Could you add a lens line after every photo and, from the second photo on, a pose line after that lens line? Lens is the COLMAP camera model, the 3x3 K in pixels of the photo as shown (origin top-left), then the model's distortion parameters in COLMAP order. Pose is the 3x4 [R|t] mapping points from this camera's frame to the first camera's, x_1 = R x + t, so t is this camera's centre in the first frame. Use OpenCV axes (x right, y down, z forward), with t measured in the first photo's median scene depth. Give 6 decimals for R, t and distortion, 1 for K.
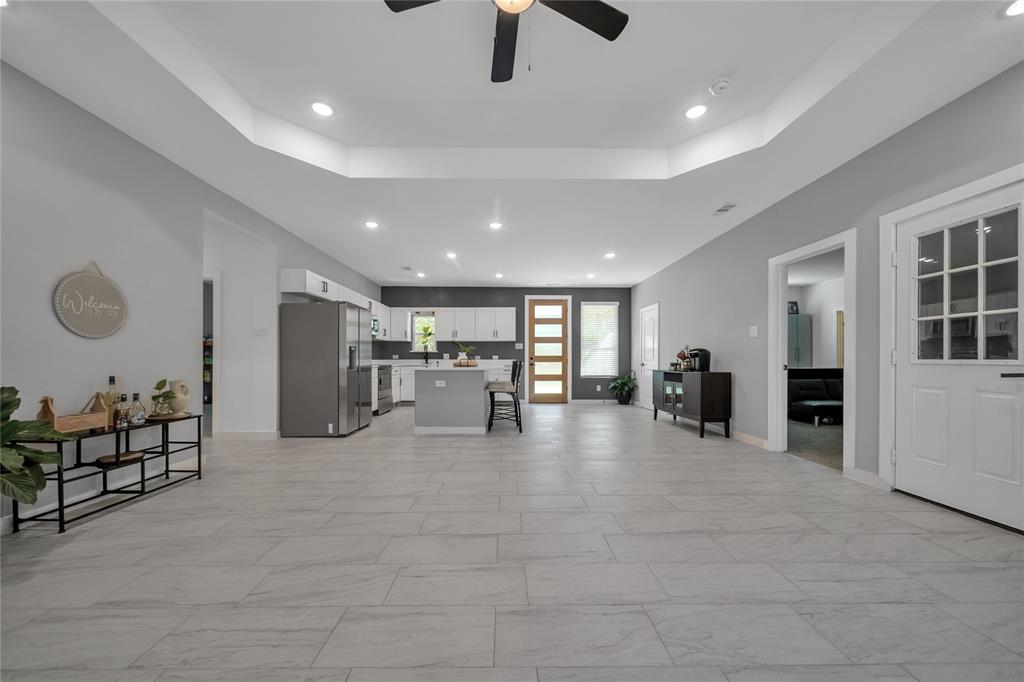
lens RADIAL K [[365.0, 0, 510.8], [0, 365.0, 360.4], [0, 0, 1]] dist [-0.003890, -0.000464]
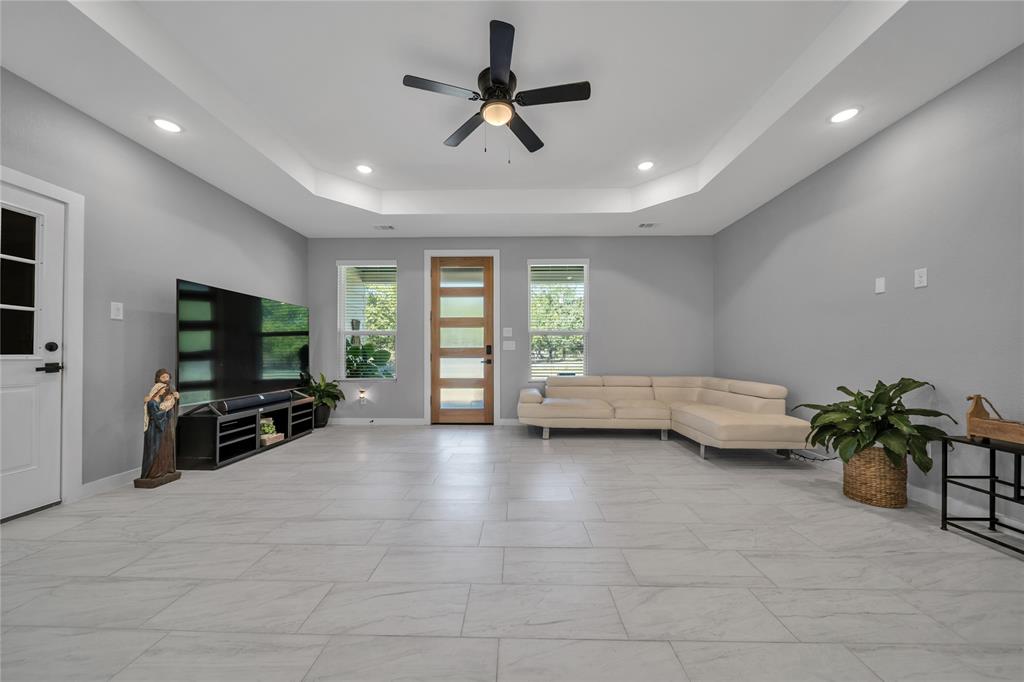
lens RADIAL K [[365.0, 0, 511.2], [0, 365.0, 348.4], [0, 0, 1]] dist [-0.003890, -0.000464]
pose [[-0.999362, -0.001089, 0.035712, -0.036895], [-0.001611, 0.999892, -0.014591, -0.003089], [-0.035692, -0.014639, -0.999256, 0.894360]]
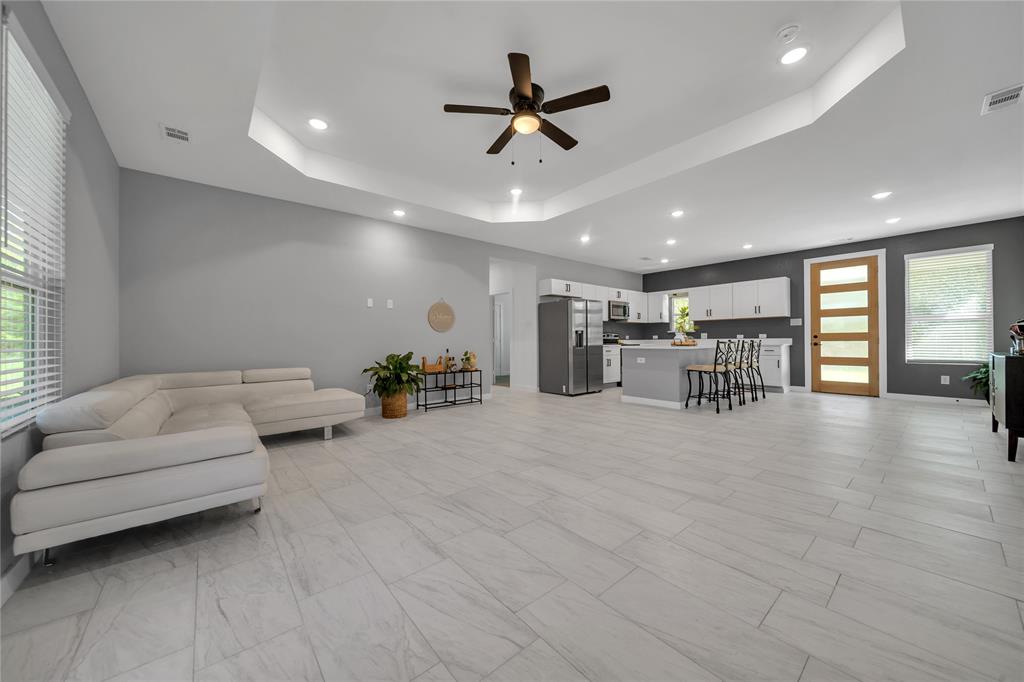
lens RADIAL K [[365.0, 0, 511.2], [0, 365.0, 341.6], [0, 0, 1]] dist [-0.003890, -0.000464]
pose [[0.635251, -0.004723, -0.772291, 0.451325], [0.007398, 0.999973, -0.000030, 0.001494], [0.772270, -0.005695, 0.635269, -0.052880]]
